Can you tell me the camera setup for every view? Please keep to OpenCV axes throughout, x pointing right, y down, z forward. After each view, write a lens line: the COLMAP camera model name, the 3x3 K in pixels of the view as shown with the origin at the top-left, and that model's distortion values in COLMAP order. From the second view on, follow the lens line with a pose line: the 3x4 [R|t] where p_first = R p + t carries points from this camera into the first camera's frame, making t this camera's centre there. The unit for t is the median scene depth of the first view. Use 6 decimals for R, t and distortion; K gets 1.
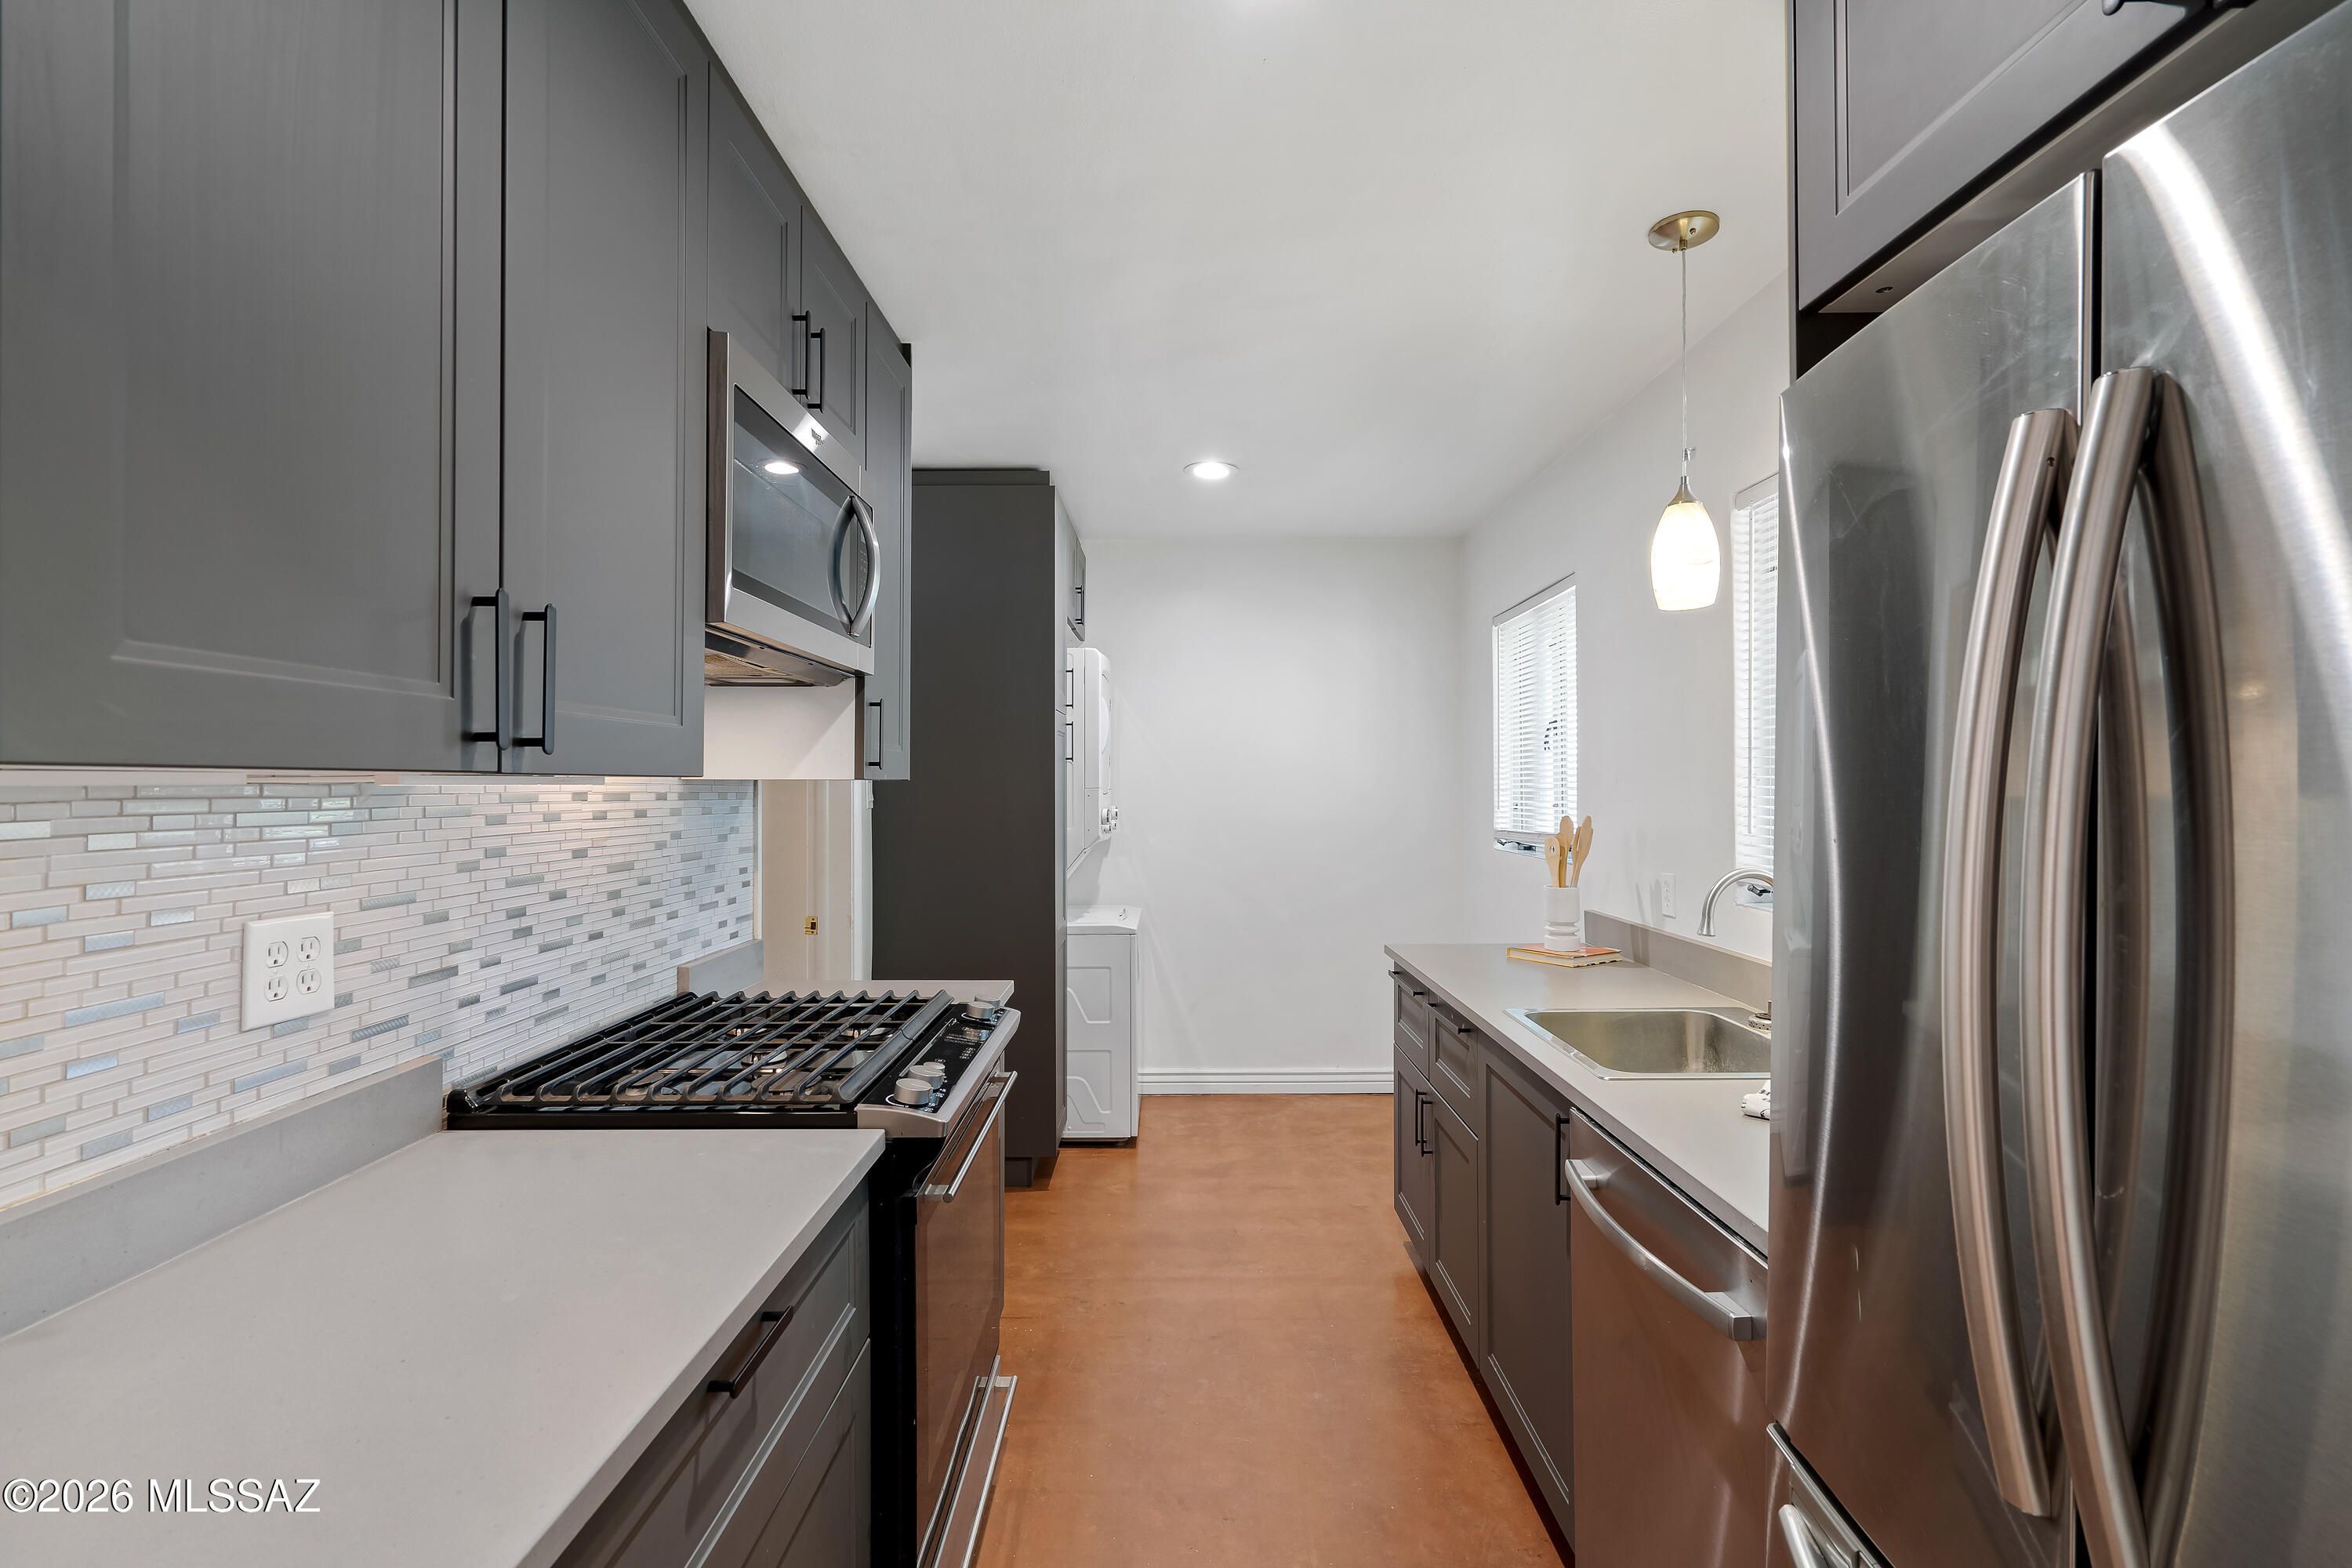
lens RADIAL K [[1085.4, 0, 1170.4], [0, 1085.4, 785.1], [0, 0, 1]] dist [-0.004690, 0.003037]
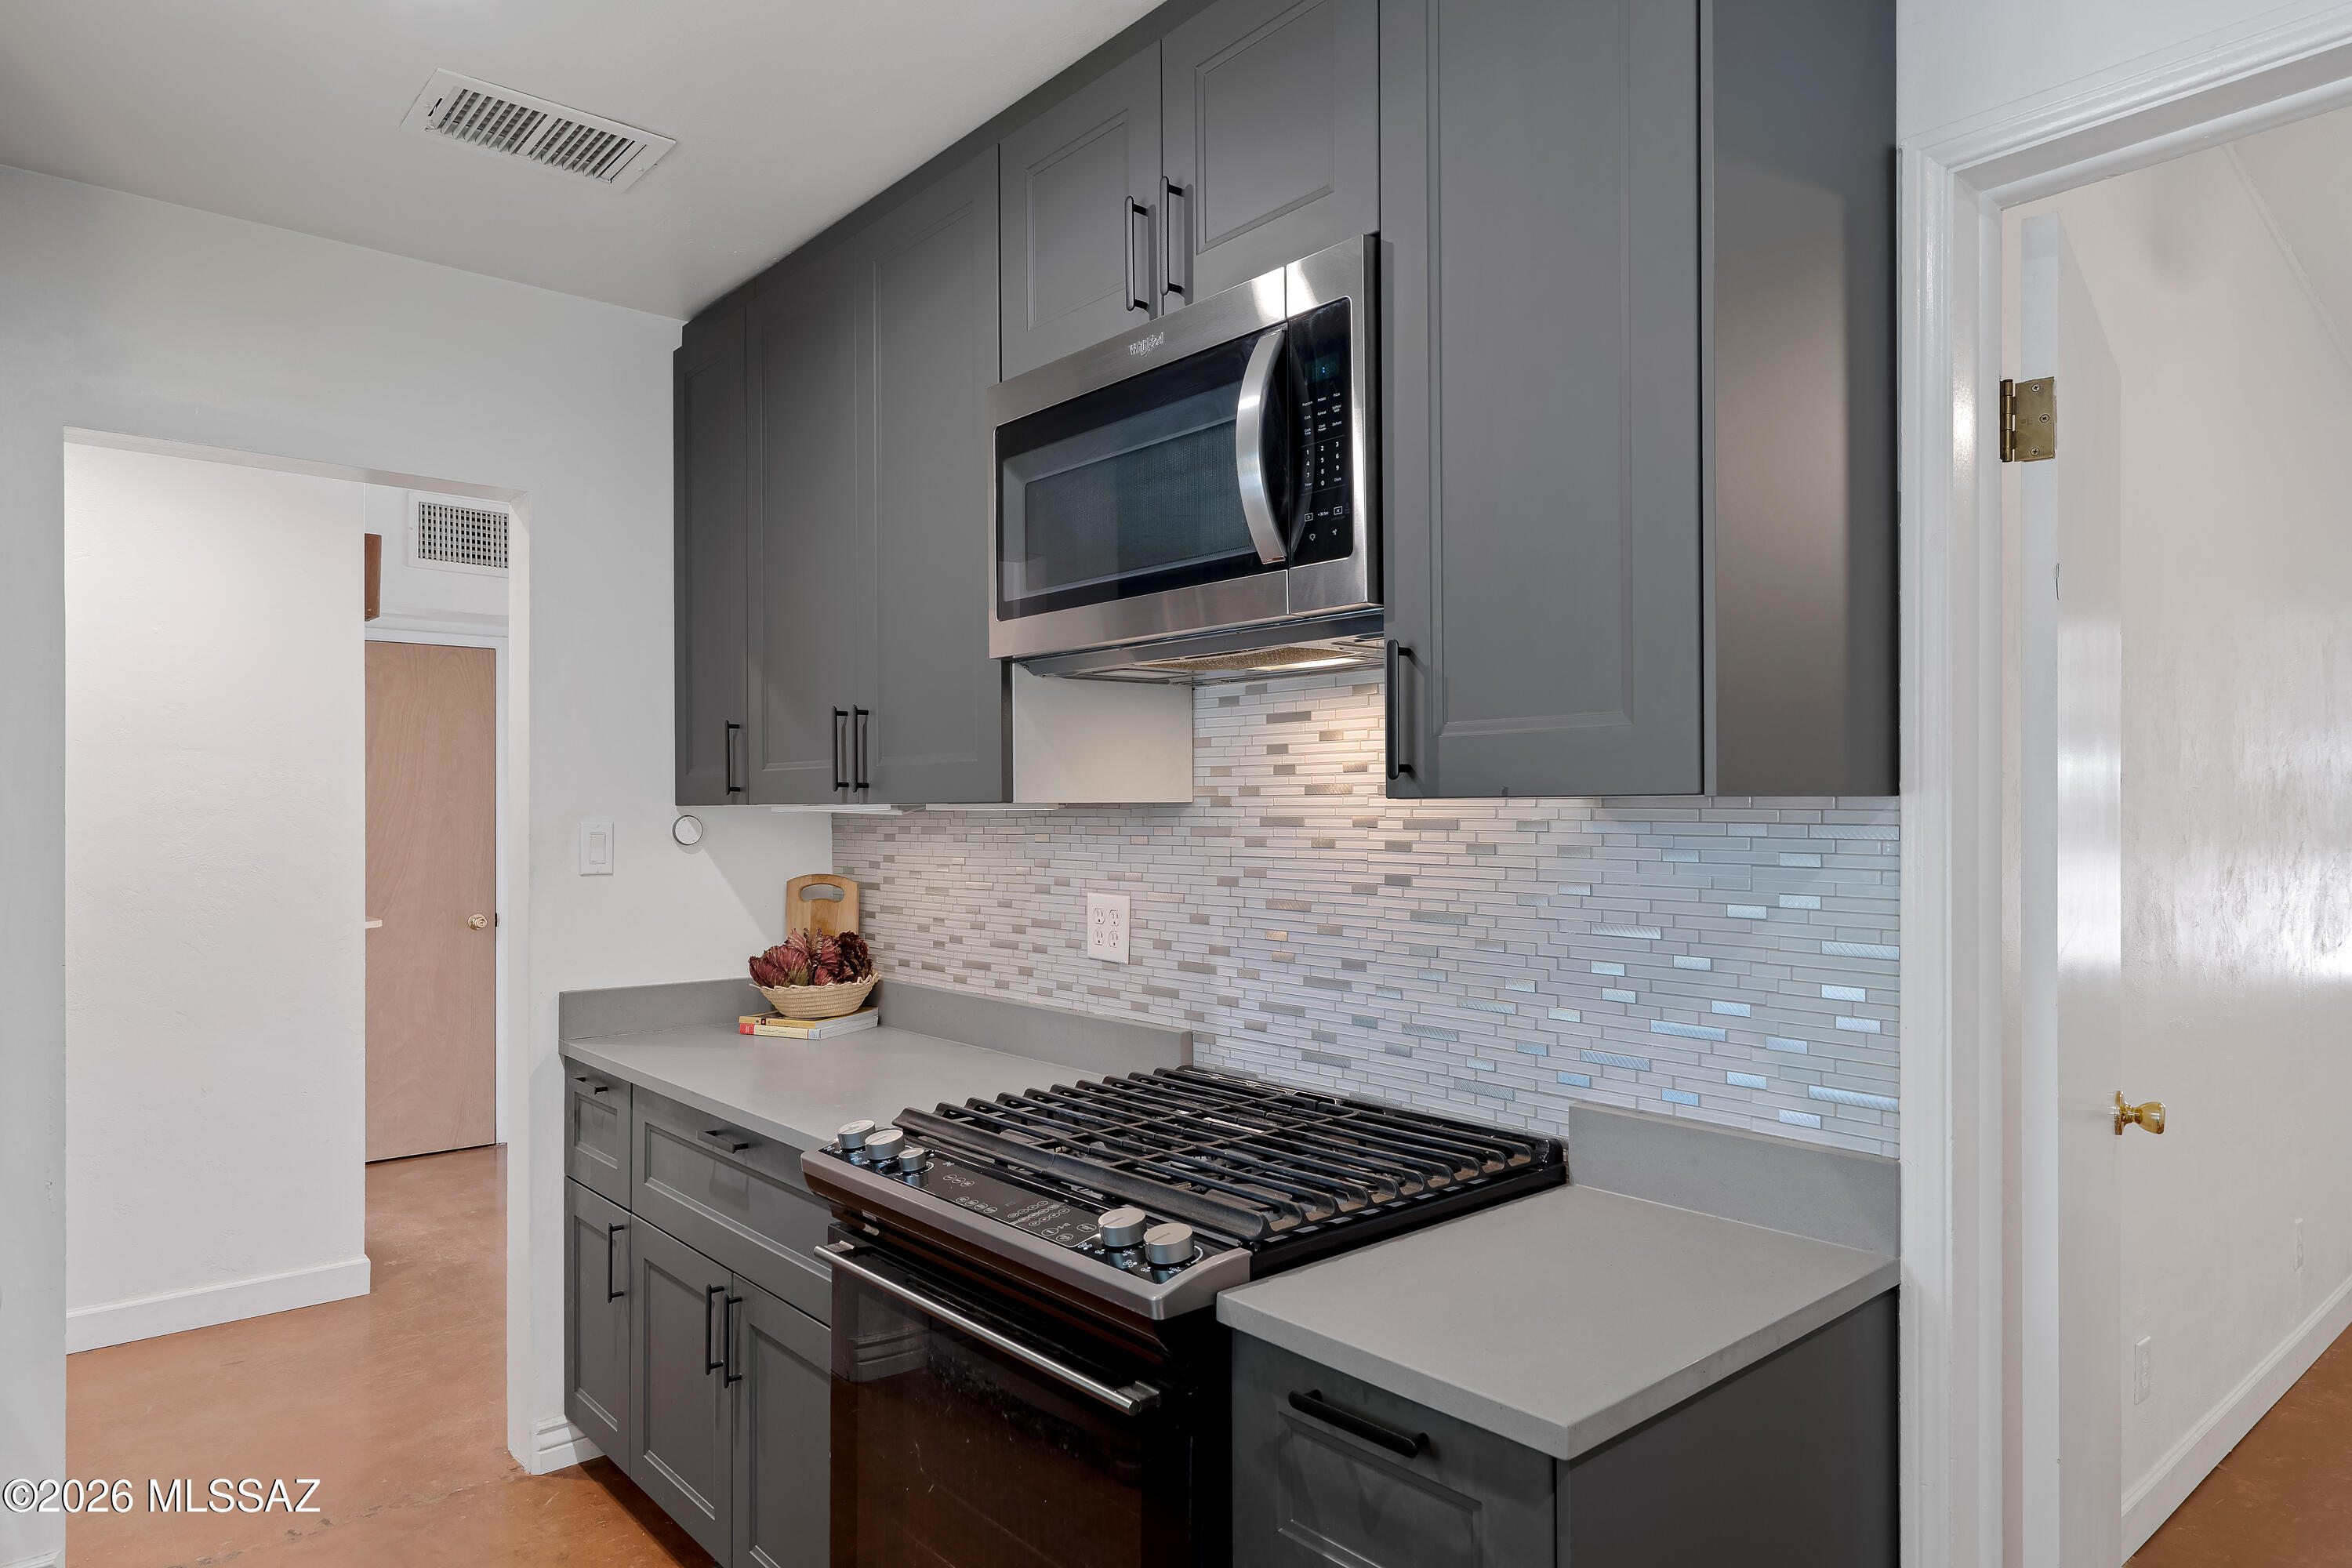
lens RADIAL K [[1421.3, 0, 1193.1], [0, 1421.3, 814.5], [0, 0, 1]] dist [0.005293, 0.003149]
pose [[-0.751840, 0.002575, -0.659341, 0.324329], [0.001057, 0.999996, 0.002701, 0.001242], [0.659345, 0.001334, -0.751839, 1.931496]]
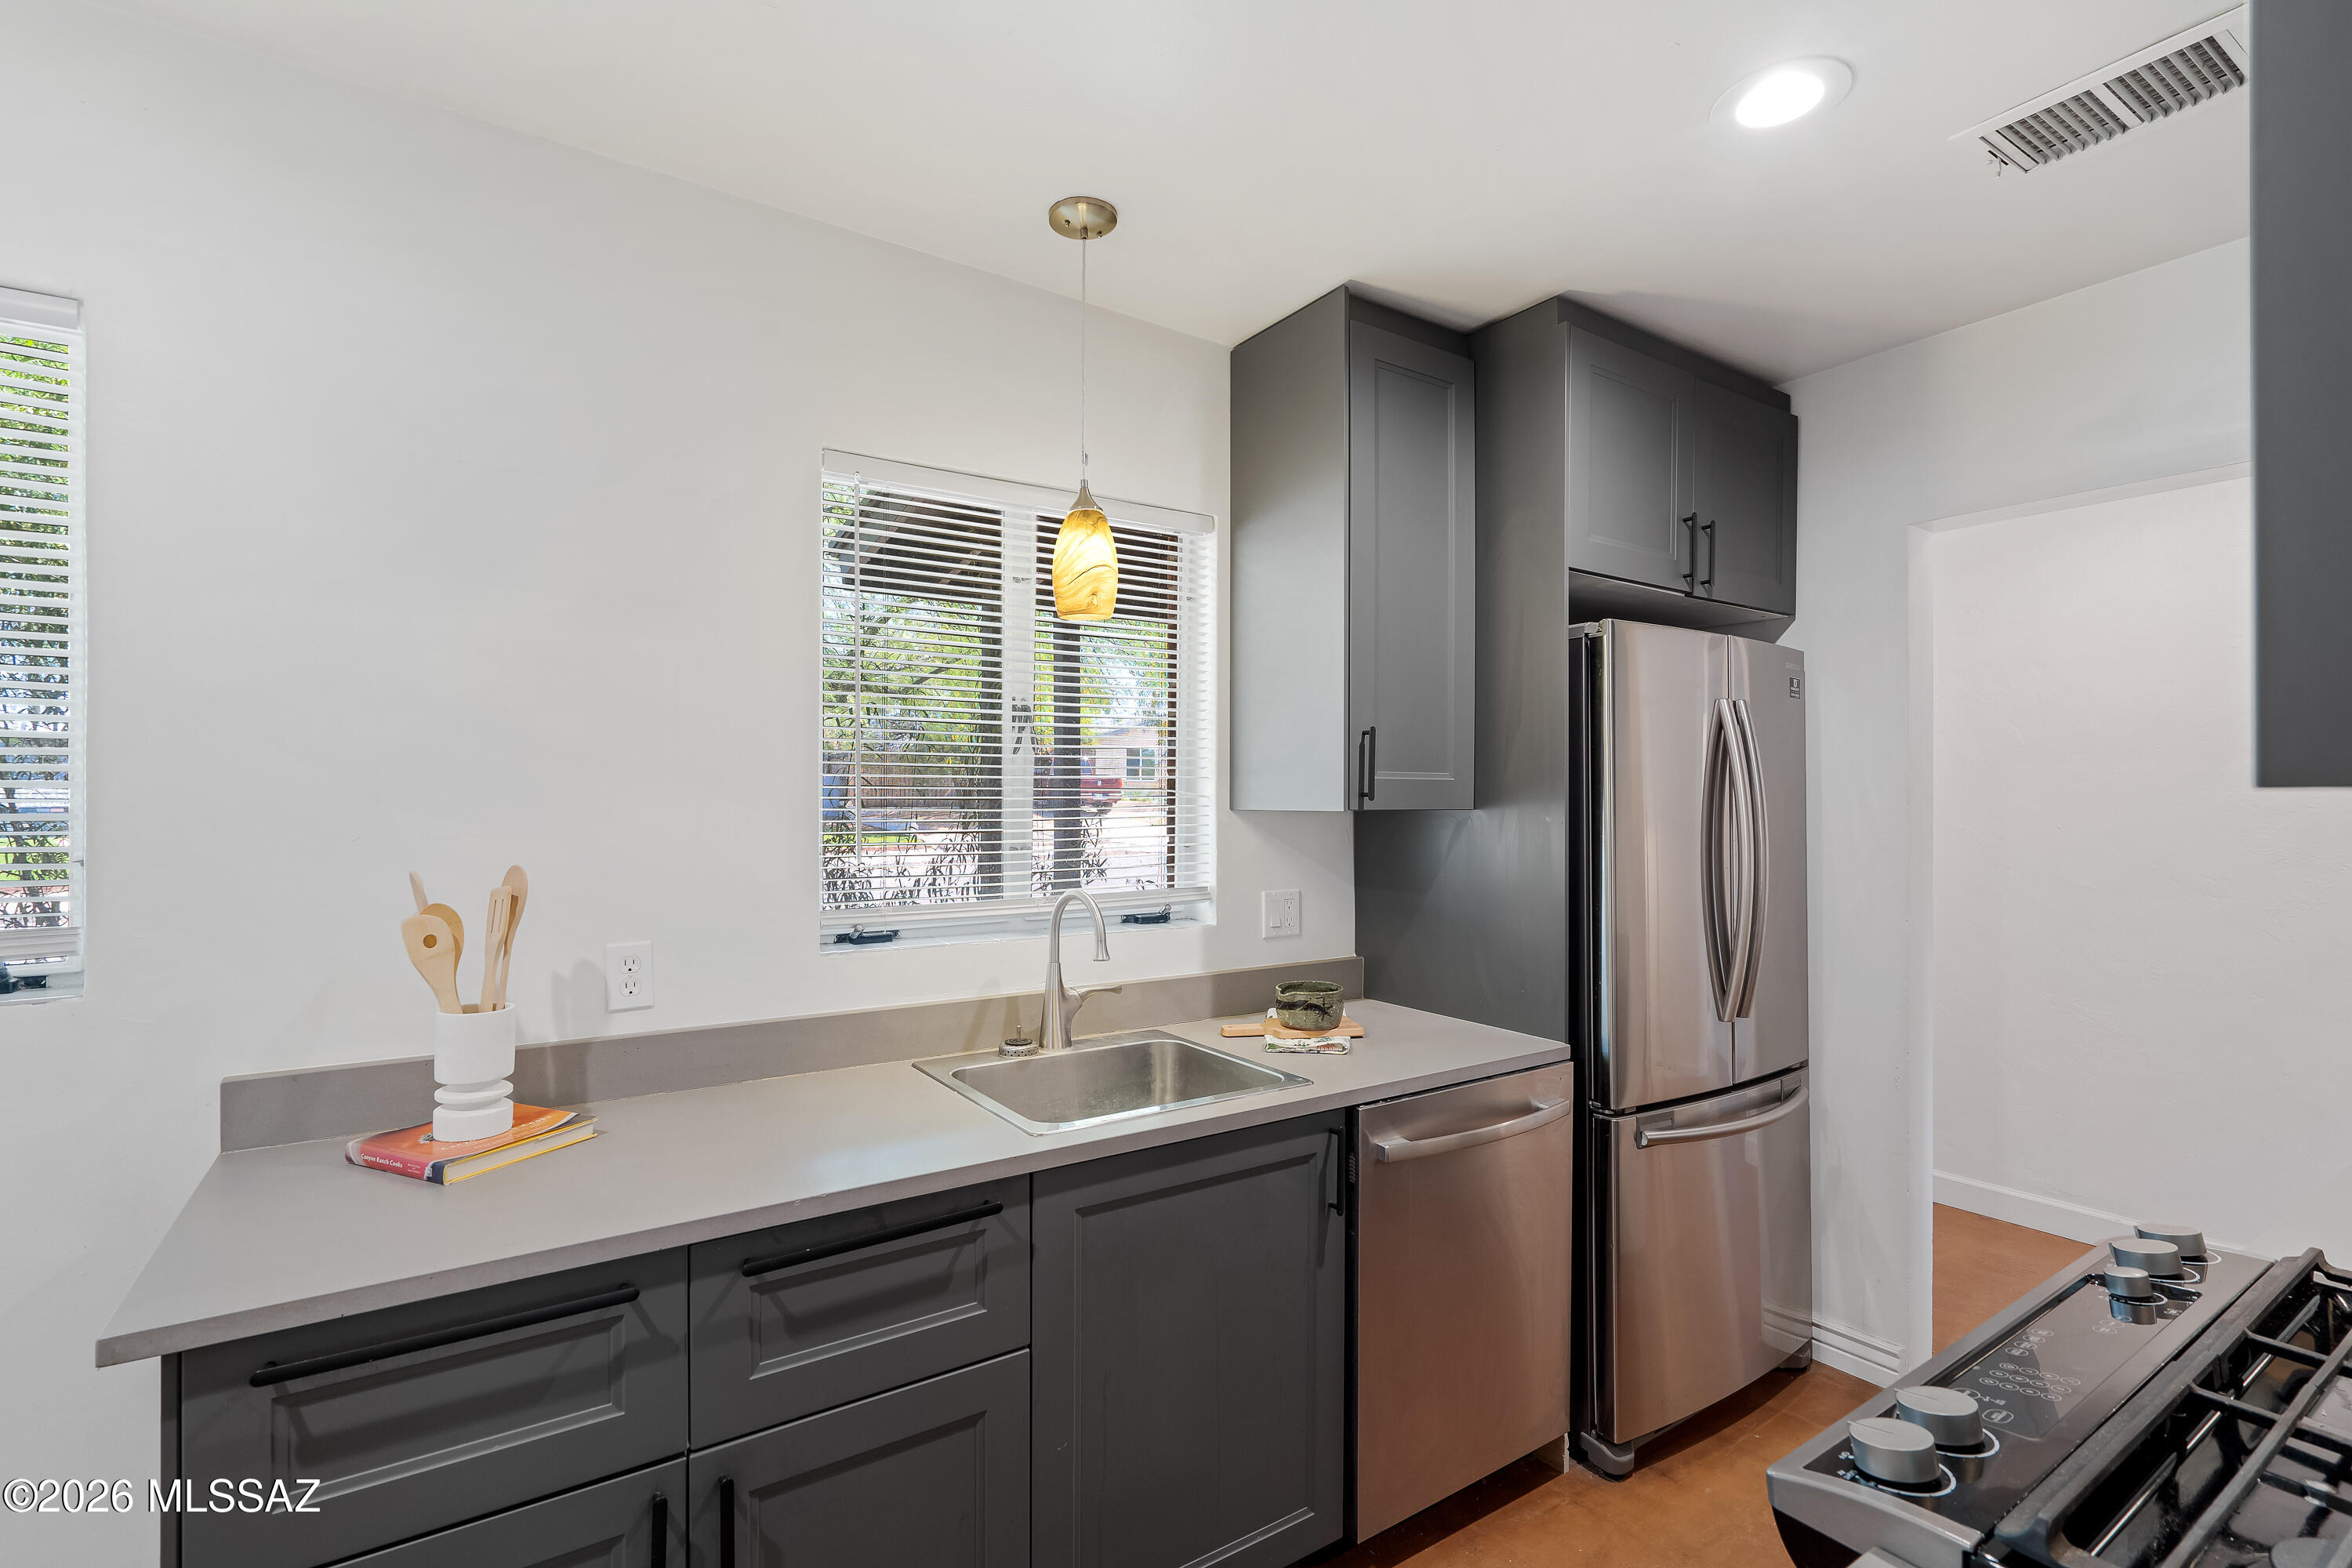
lens RADIAL K [[1085.4, 0, 1177.8], [0, 1085.4, 802.5], [0, 0, 1]] dist [-0.004690, 0.003037]
pose [[-0.551695, -0.004979, 0.834031, -0.429518], [0.000540, 0.999980, 0.006327, -0.014873], [-0.834046, 0.003941, -0.551681, 1.763737]]
